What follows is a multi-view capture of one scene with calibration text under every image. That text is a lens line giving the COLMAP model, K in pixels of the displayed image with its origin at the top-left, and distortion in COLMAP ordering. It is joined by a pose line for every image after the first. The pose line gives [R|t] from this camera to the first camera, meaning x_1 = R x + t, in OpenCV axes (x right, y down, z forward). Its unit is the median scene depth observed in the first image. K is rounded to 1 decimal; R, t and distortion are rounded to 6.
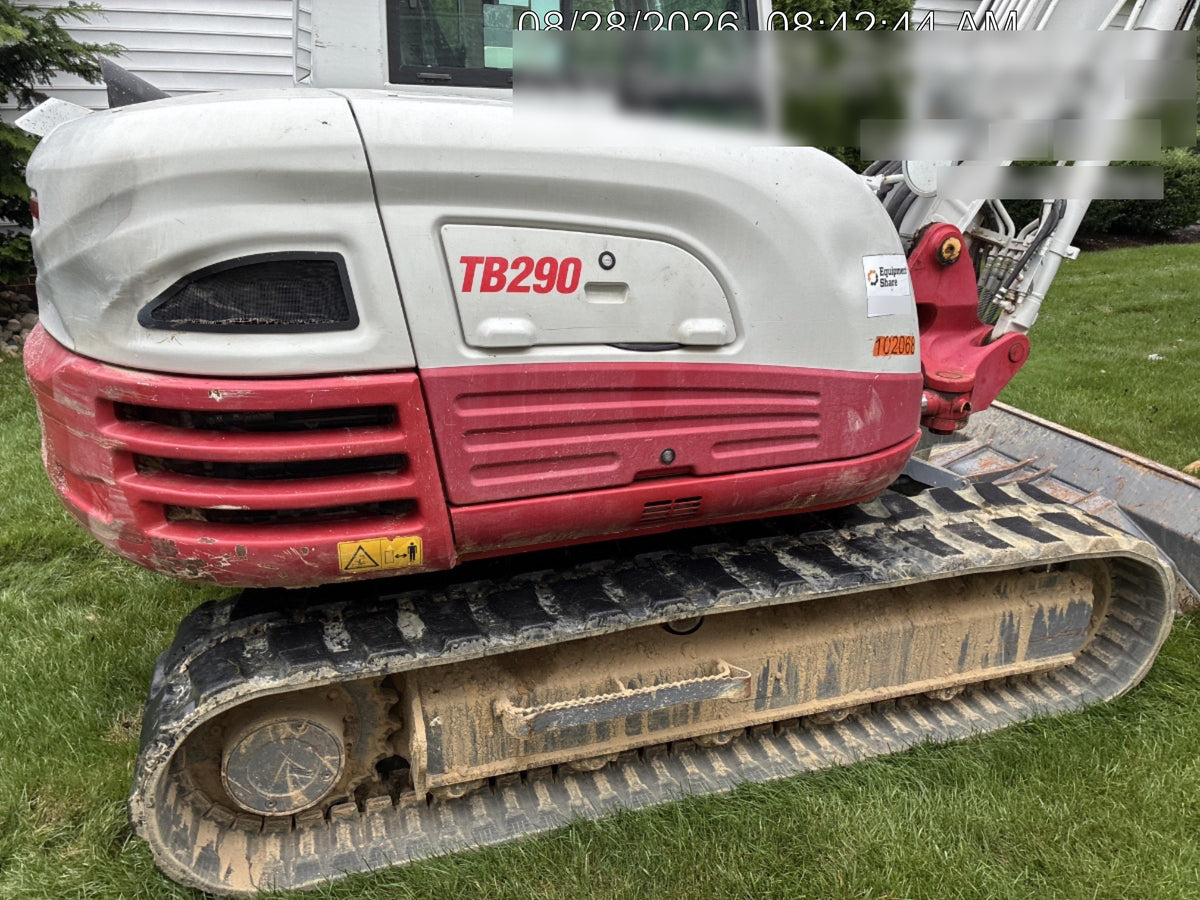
lens RADIAL K [[902.8, 0, 603.1], [0, 902.8, 459.4], [0, 0, 1]] dist [0.026354, -0.010088]
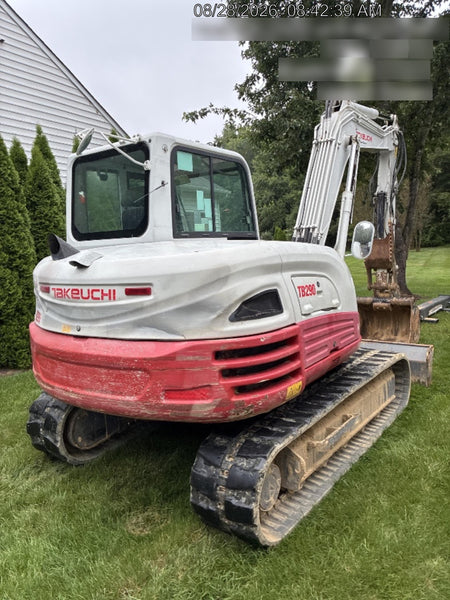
lens RADIAL K [[451.4, 0, 220.1], [0, 451.4, 303.1], [0, 0, 1]] dist [0.026354, -0.010088]
pose [[0.833612, -0.131413, 0.536490, -1.176210], [0.252909, 0.954299, -0.159221, 0.011653], [-0.491048, 0.268412, 0.828750, -0.143947]]
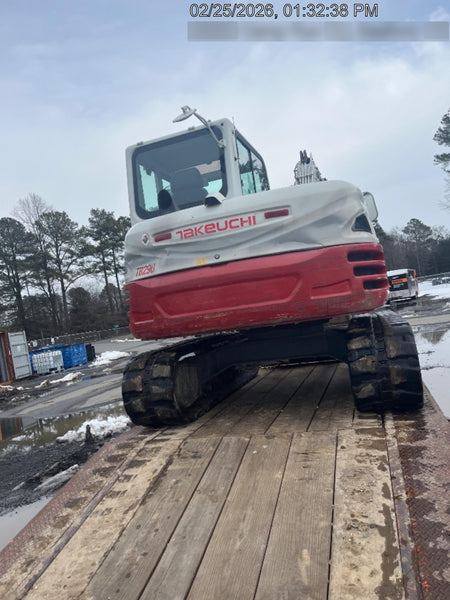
lens RADIAL K [[451.4, 0, 220.1], [0, 451.4, 303.1], [0, 0, 1]] dist [0.026354, -0.010088]
pose [[0.658125, -0.102689, 0.745873, -2.032400], [0.397649, 0.888623, -0.228525, 0.279266], [-0.639333, 0.446994, 0.625659, 0.322503]]
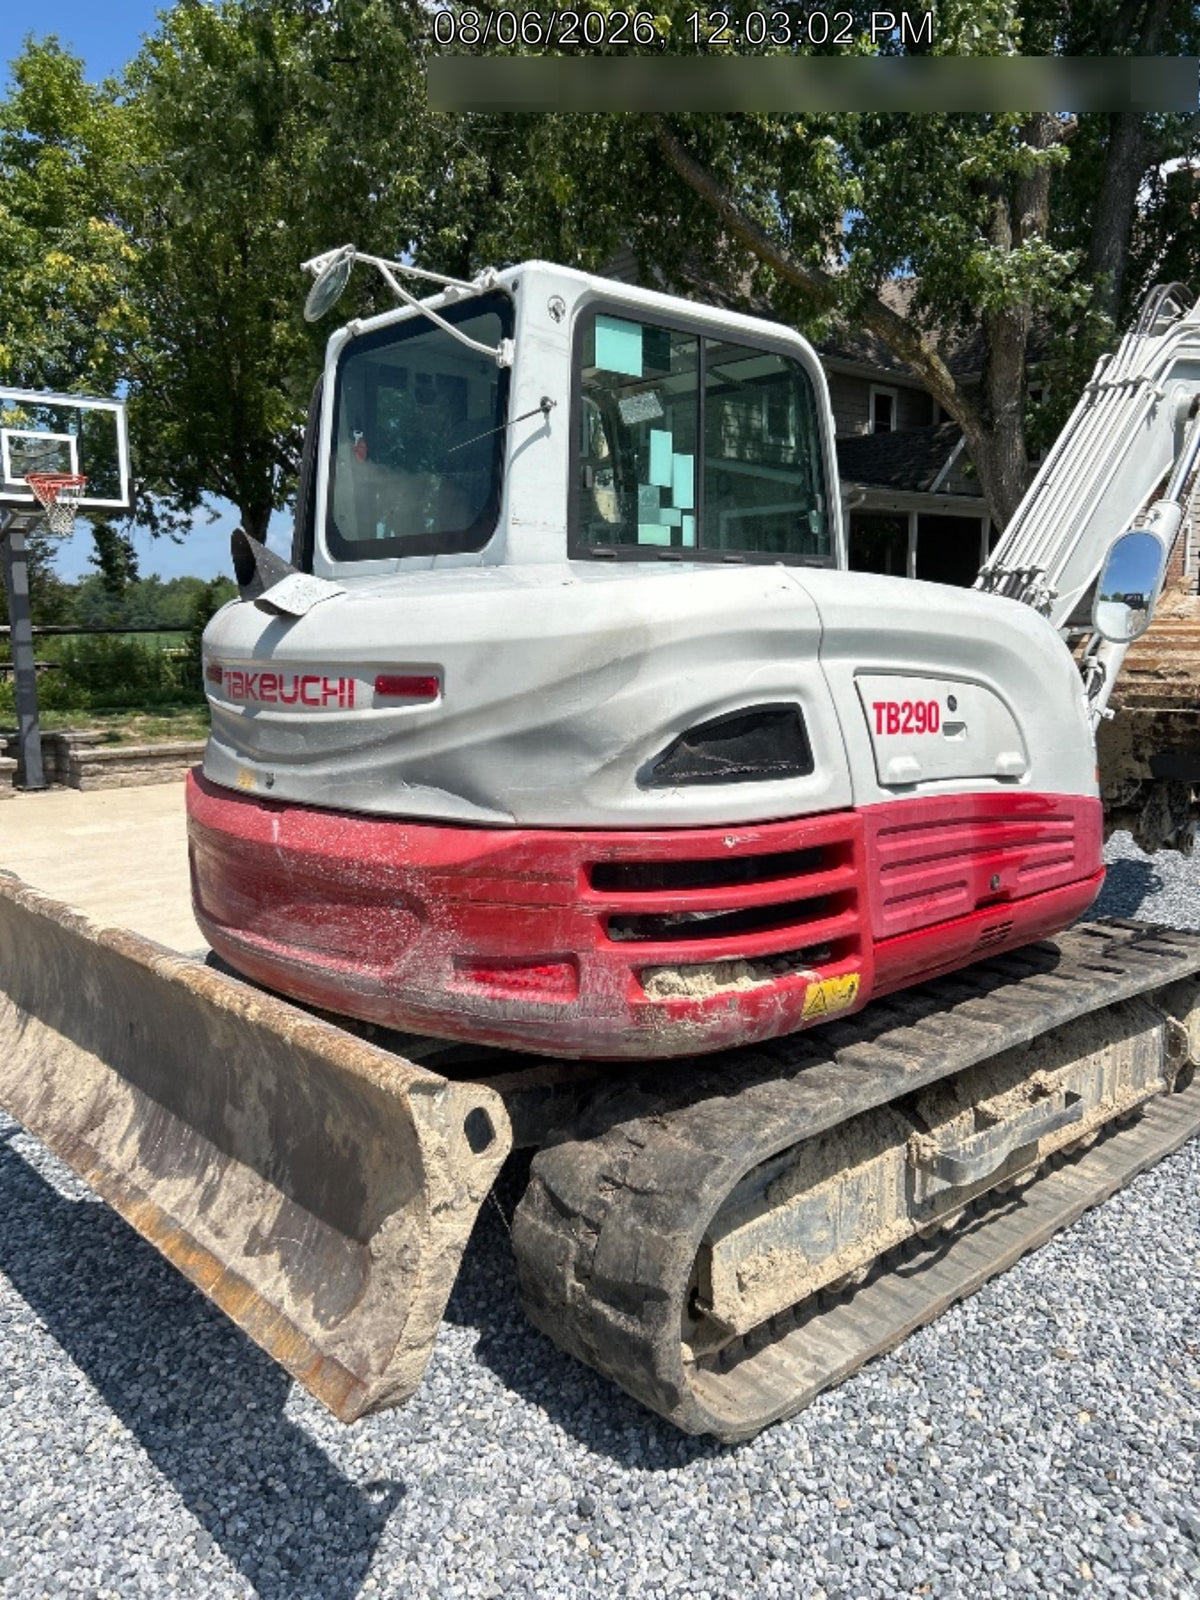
lens RADIAL K [[1203.7, 0, 587.0], [0, 1203.7, 808.3], [0, 0, 1]] dist [0.026354, -0.010088]
pose [[0.932222, -0.082550, 0.352345, -0.952400], [0.150197, 0.974074, -0.169174, 0.087554], [-0.329245, 0.210629, 0.920453, -0.180148]]
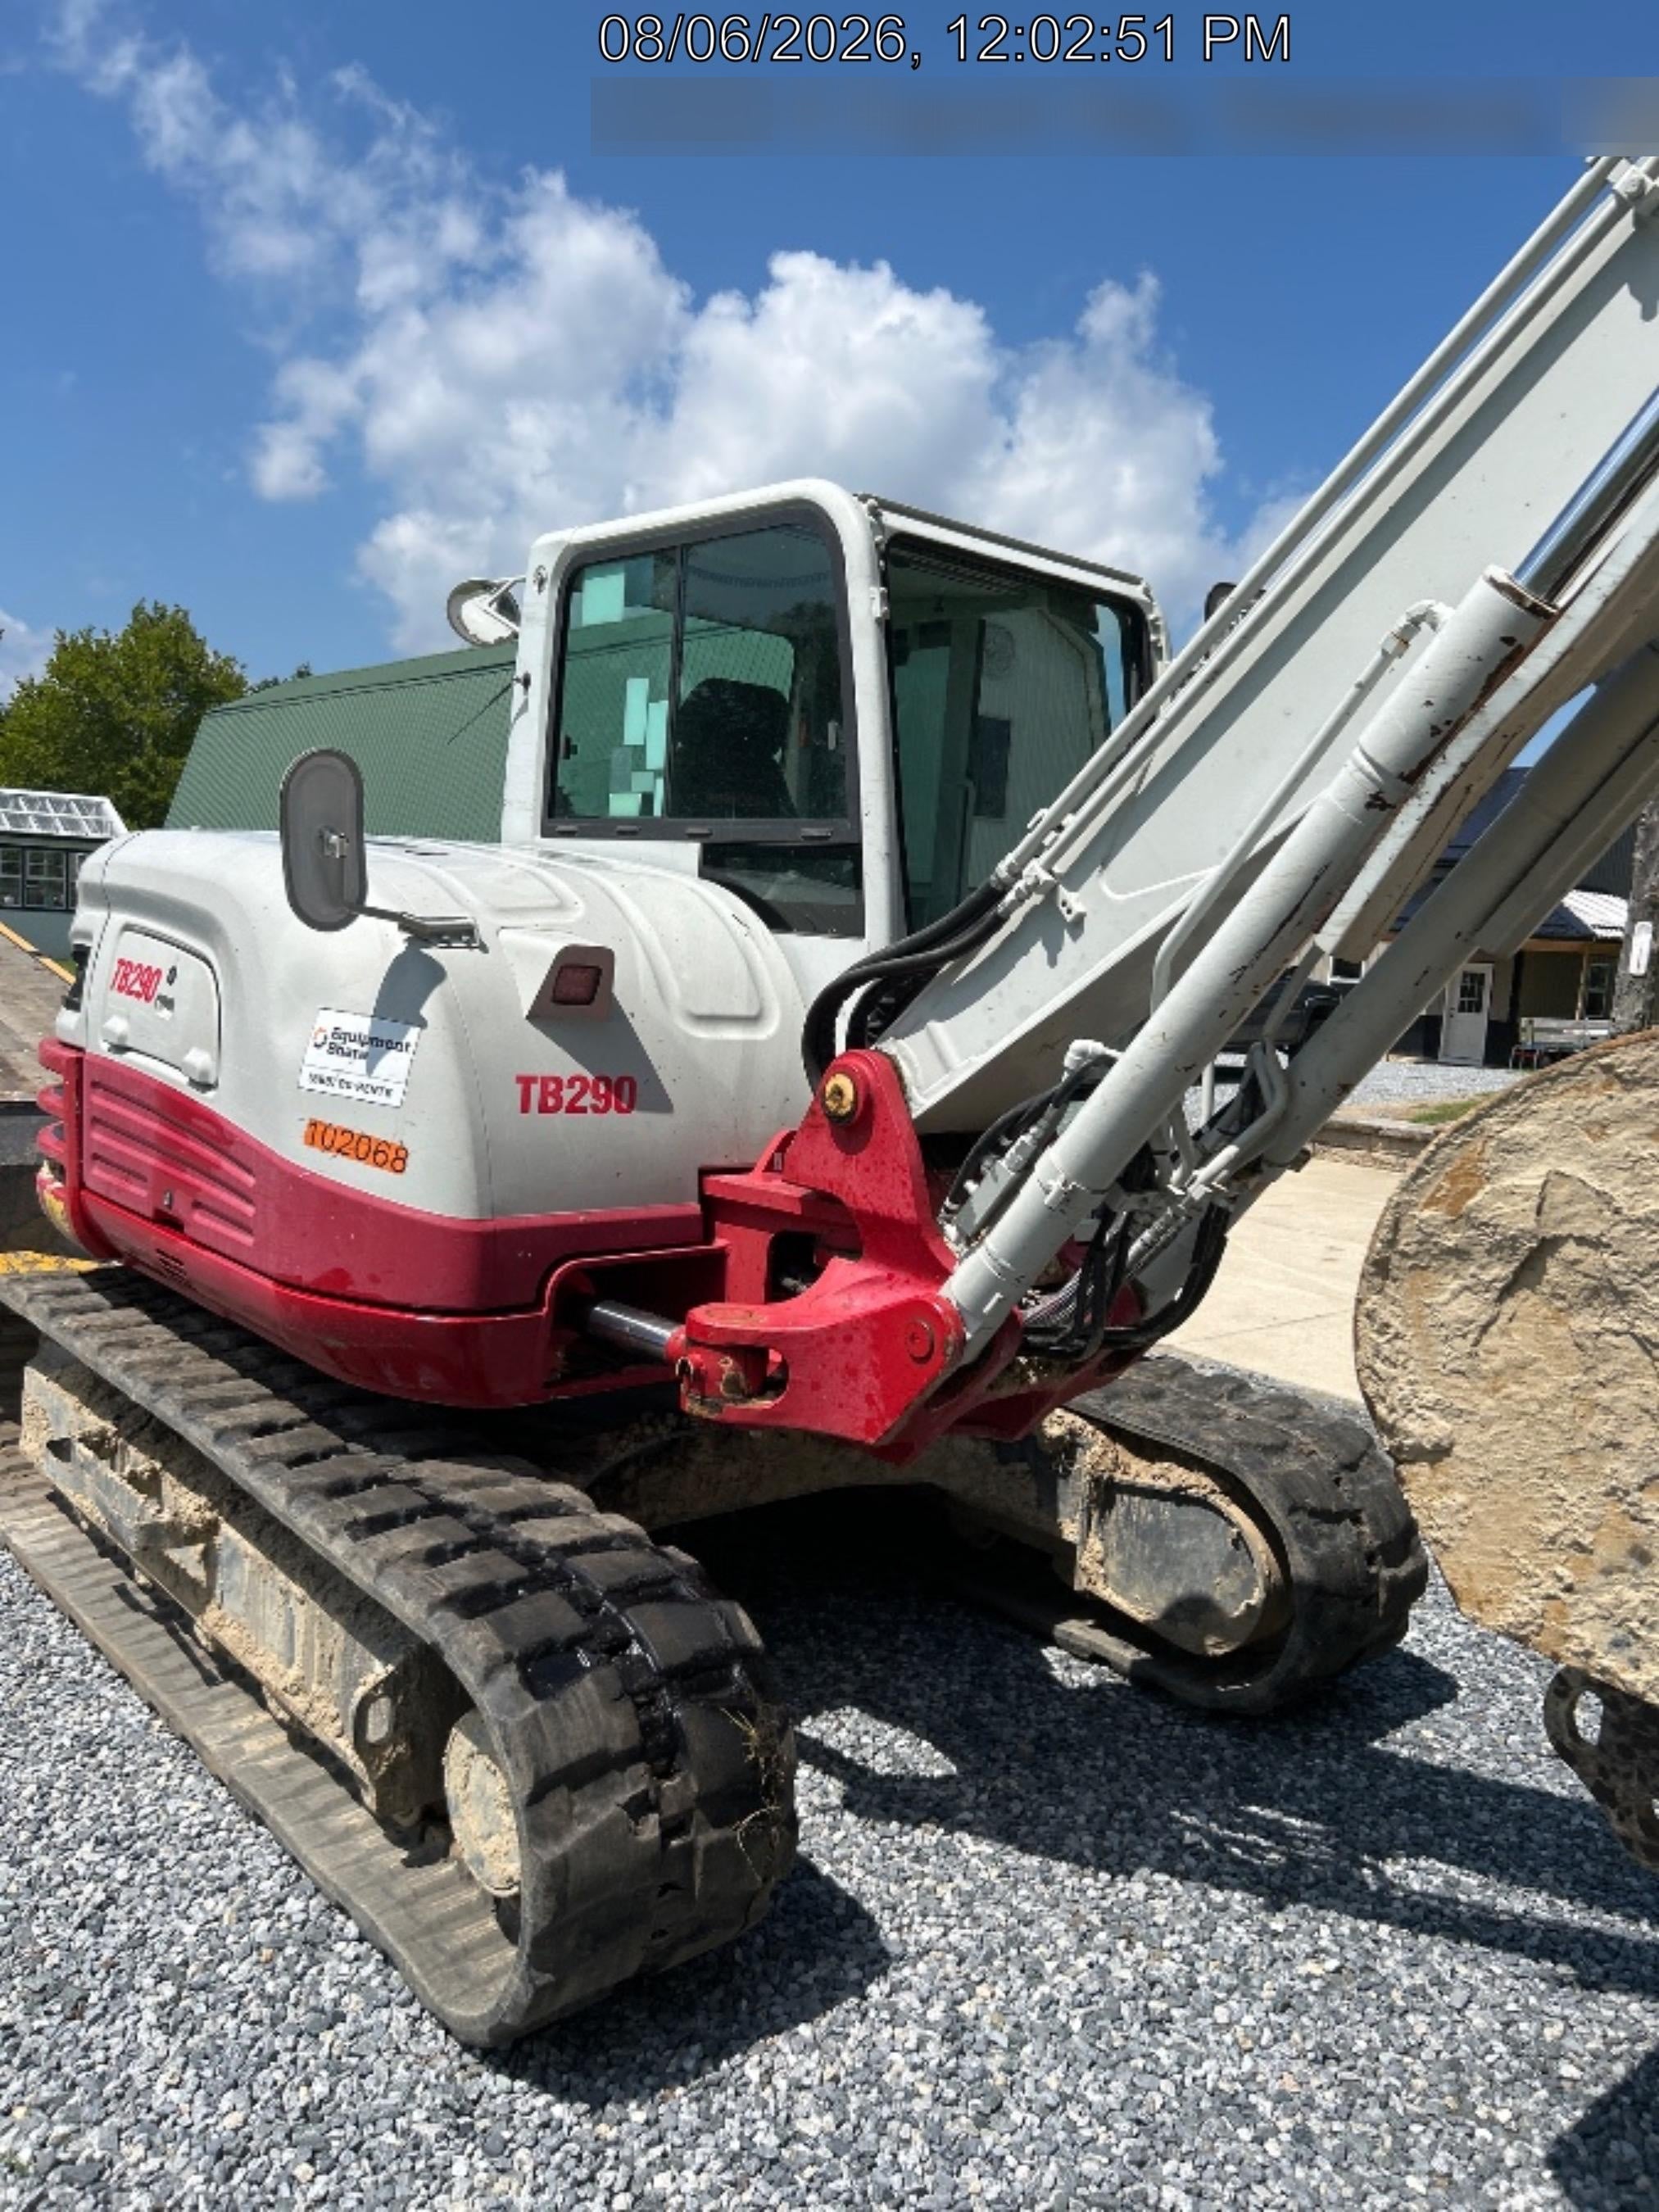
lens RADIAL K [[1645.7, 0, 841.6], [0, 1645.7, 1110.8], [0, 0, 1]] dist [0.068533, -0.244086]
pose [[0.378326, 0.111322, -0.918954, 1.953332], [-0.375451, 0.925871, -0.042410, -0.284996], [0.846112, 0.361067, 0.392078, 0.980930]]
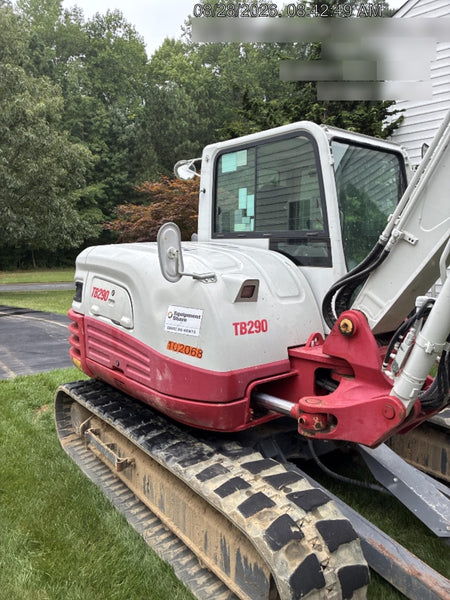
lens RADIAL K [[451.4, 0, 220.1], [0, 451.4, 303.1], [0, 0, 1]] dist [0.026354, -0.010088]
pose [[0.319799, 0.104116, -0.941748, 1.617428], [-0.323962, 0.946055, -0.005419, -0.302357], [0.890380, 0.306824, 0.336277, 0.828781]]
